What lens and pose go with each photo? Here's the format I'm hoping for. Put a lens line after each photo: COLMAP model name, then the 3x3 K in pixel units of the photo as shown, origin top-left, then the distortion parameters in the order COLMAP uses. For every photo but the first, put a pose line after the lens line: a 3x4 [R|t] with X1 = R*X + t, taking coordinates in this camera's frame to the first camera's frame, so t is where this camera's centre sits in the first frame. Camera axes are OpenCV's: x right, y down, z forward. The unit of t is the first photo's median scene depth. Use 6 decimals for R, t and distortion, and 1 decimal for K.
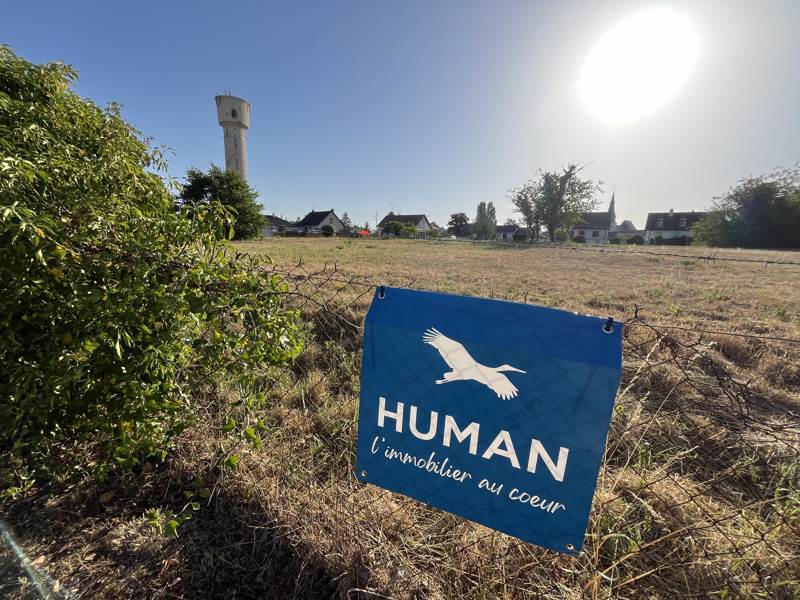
lens RADIAL K [[323.1, 0, 401.1], [0, 323.1, 304.9], [0, 0, 1]] dist [-0.001188, -0.000615]
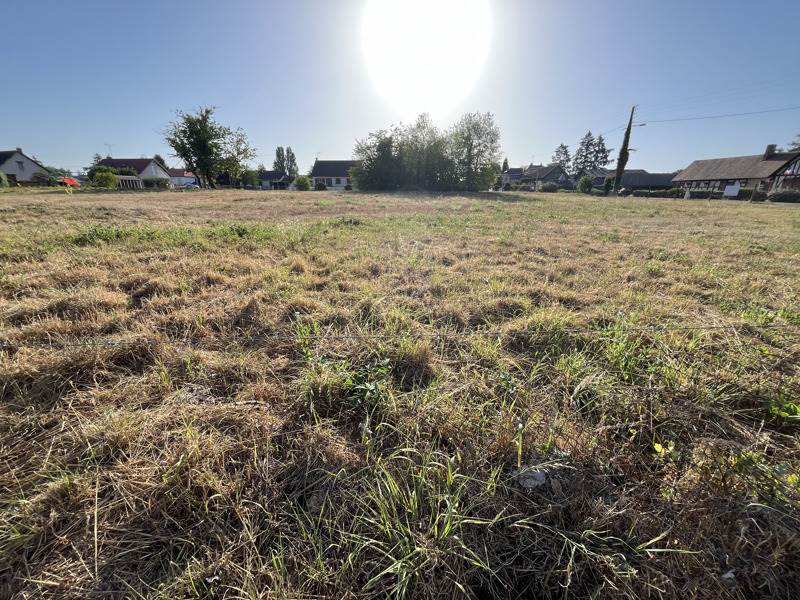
lens RADIAL K [[323.1, 0, 396.7], [0, 323.1, 301.2], [0, 0, 1]] dist [-0.001188, -0.000615]
pose [[0.881836, -0.168333, 0.440487, 0.162954], [0.107112, 0.981201, 0.160533, 0.019228], [-0.459229, -0.094382, 0.883290, -0.072084]]
